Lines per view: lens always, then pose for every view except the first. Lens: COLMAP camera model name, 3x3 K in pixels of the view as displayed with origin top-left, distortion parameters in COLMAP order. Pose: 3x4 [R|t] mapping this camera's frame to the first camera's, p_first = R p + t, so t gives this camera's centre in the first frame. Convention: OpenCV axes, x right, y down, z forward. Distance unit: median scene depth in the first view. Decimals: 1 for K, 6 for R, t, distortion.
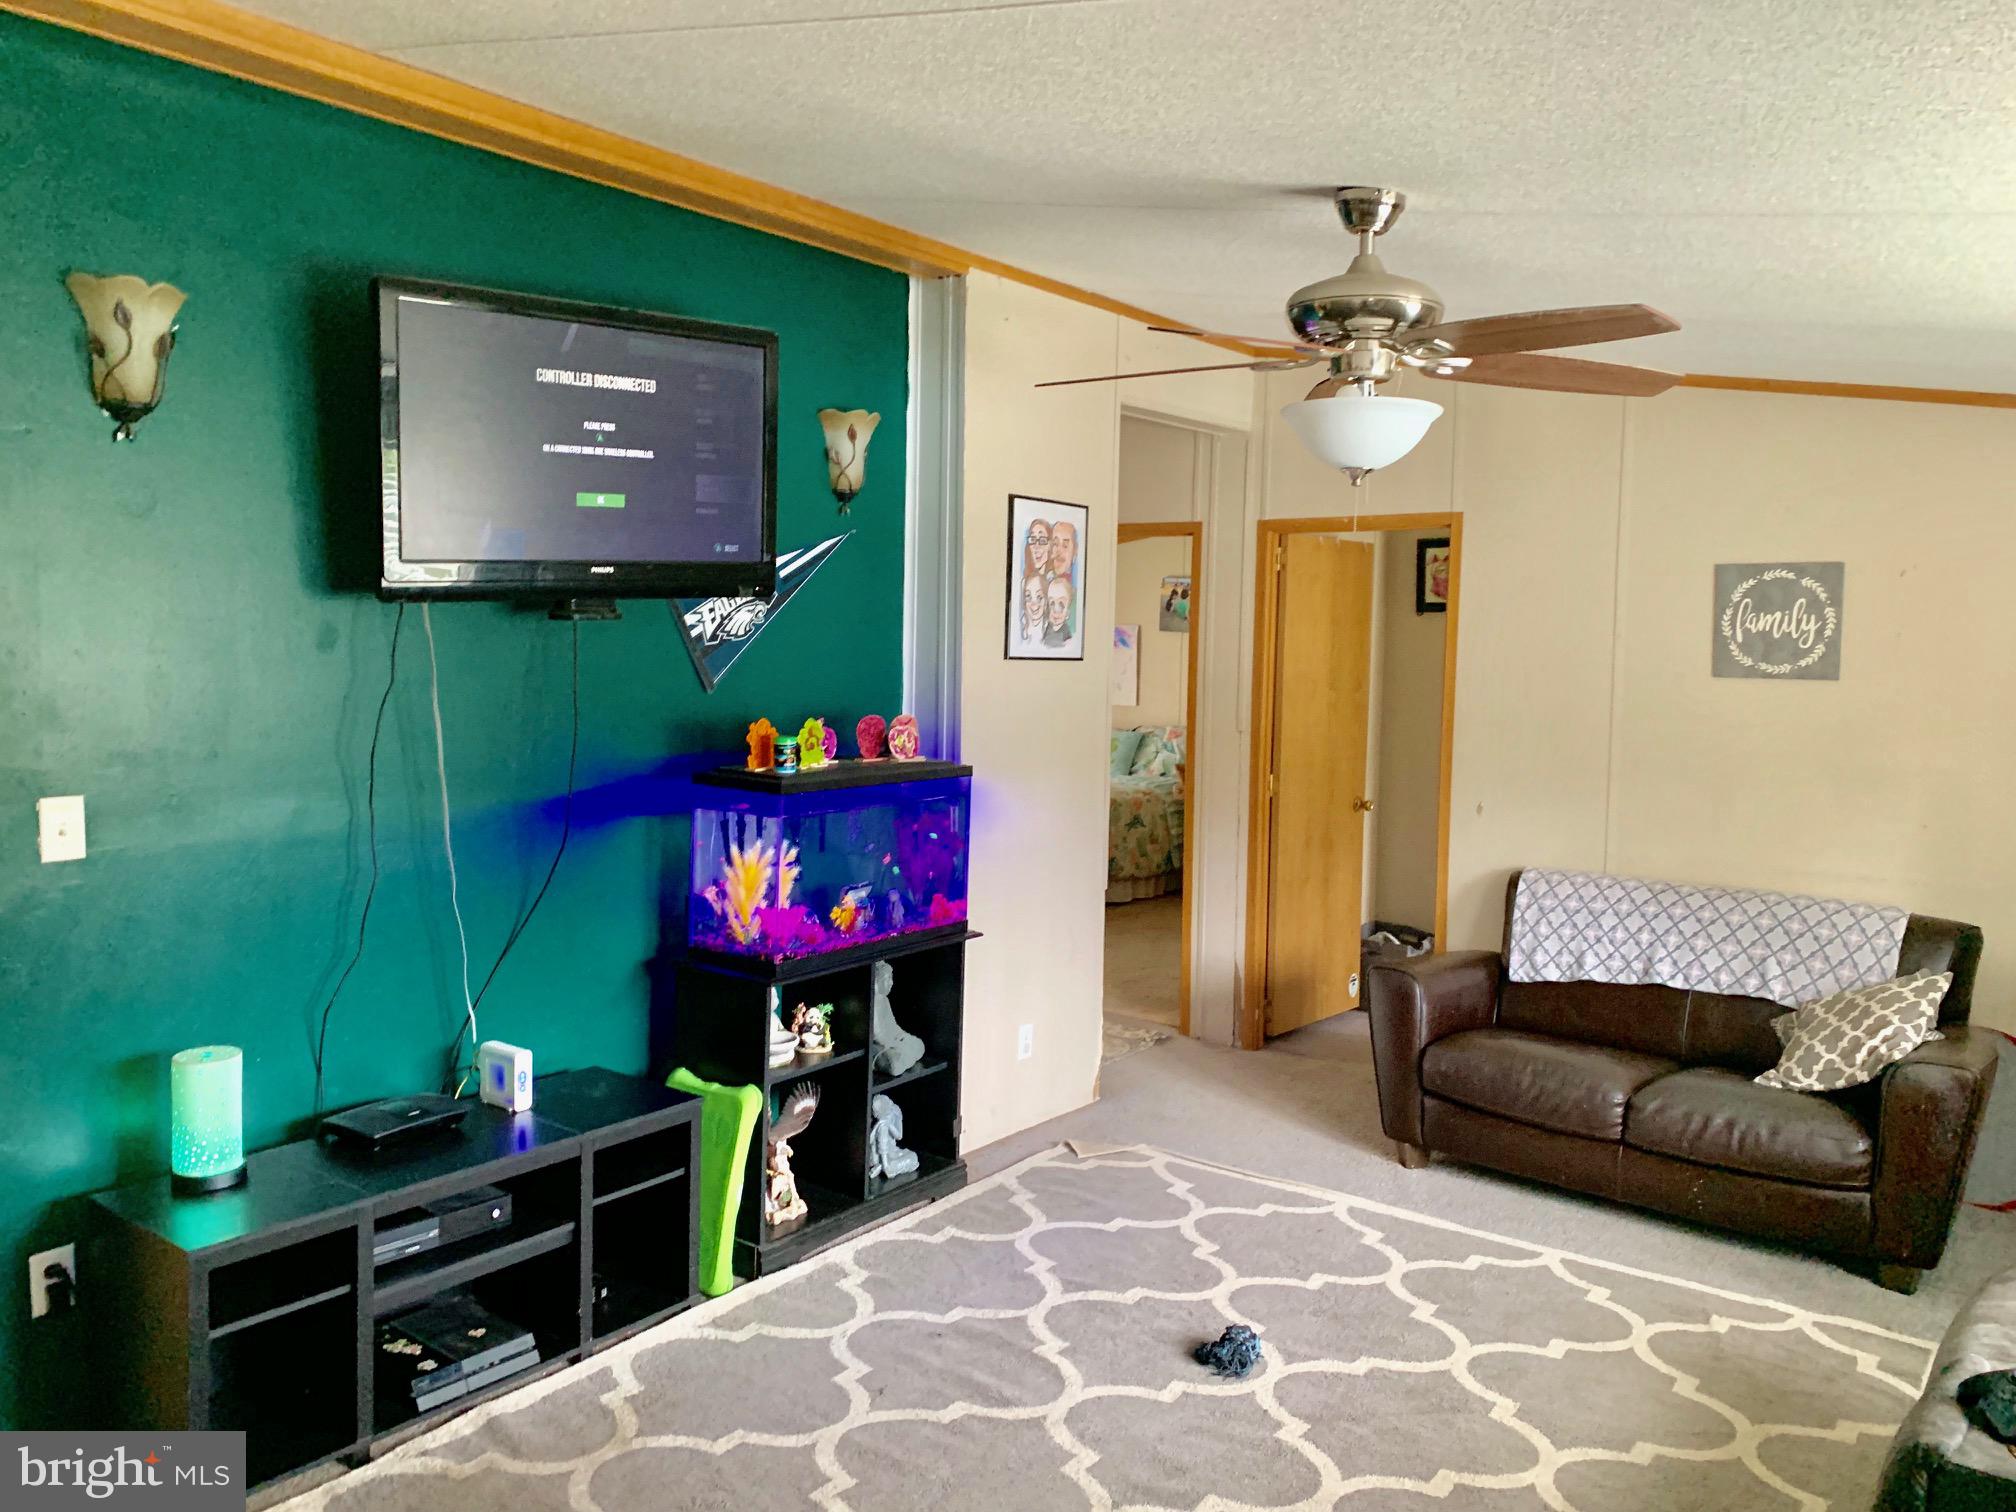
lens RADIAL K [[1541.7, 0, 1009.4], [0, 1541.7, 752.5], [0, 0, 1]] dist [0.015830, -0.019468]
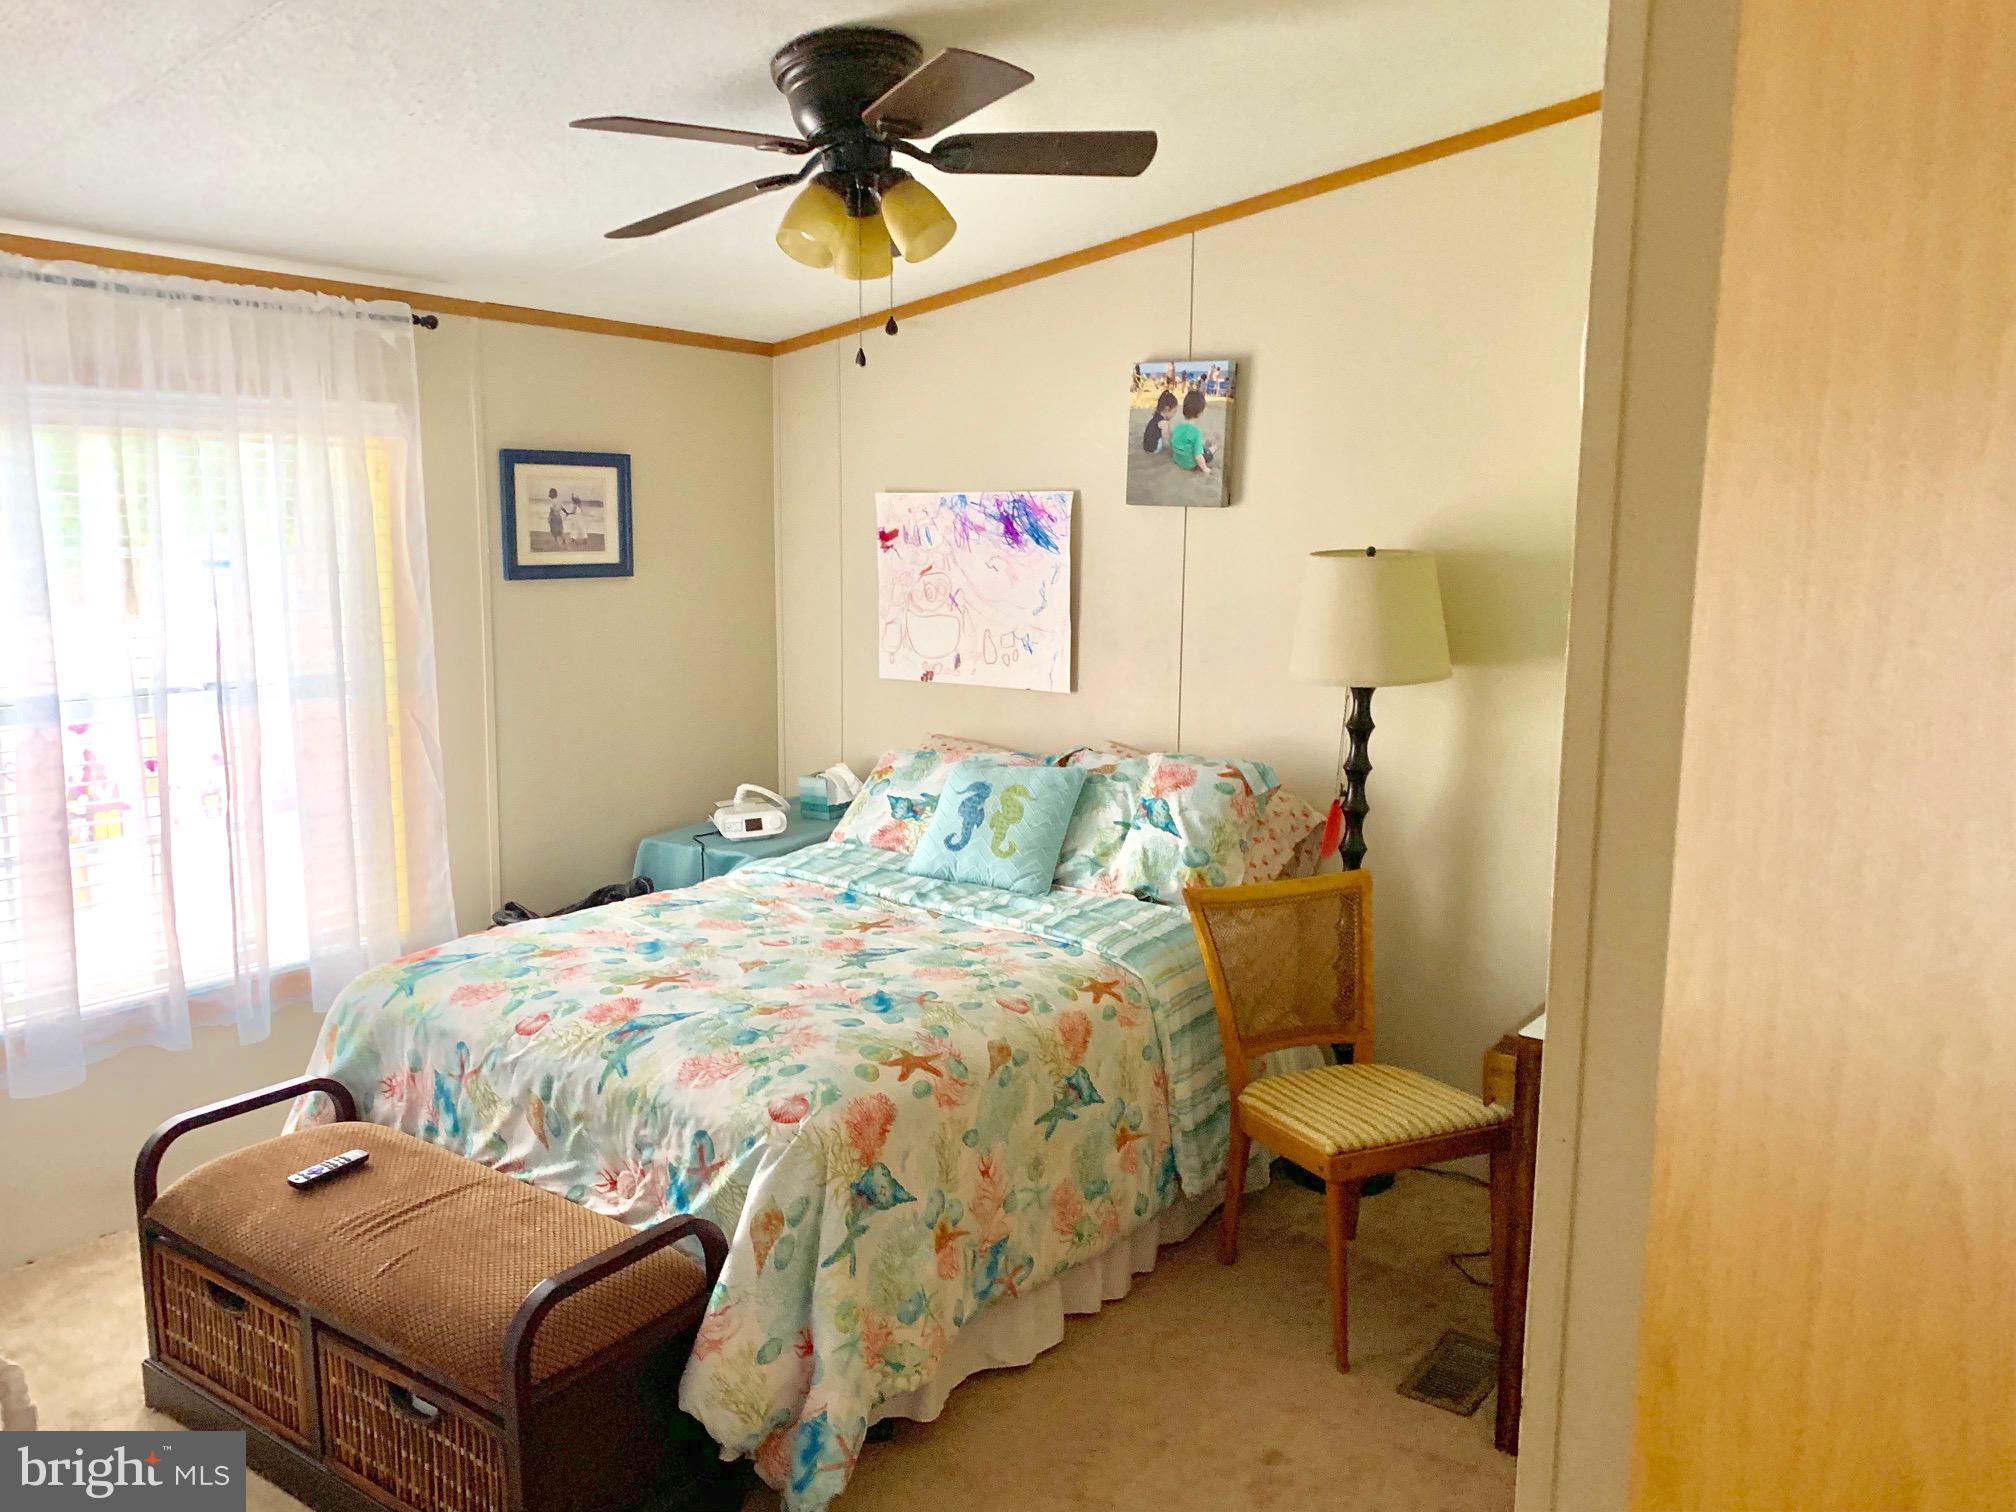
lens RADIAL K [[1541.7, 0, 1005.1], [0, 1541.7, 756.0], [0, 0, 1]] dist [0.015830, -0.019468]
pose [[0.999208, -0.016572, 0.036175, 0.053242], [0.014215, 0.997820, 0.064449, -0.042357], [-0.037164, -0.063884, 0.997265, 0.631212]]
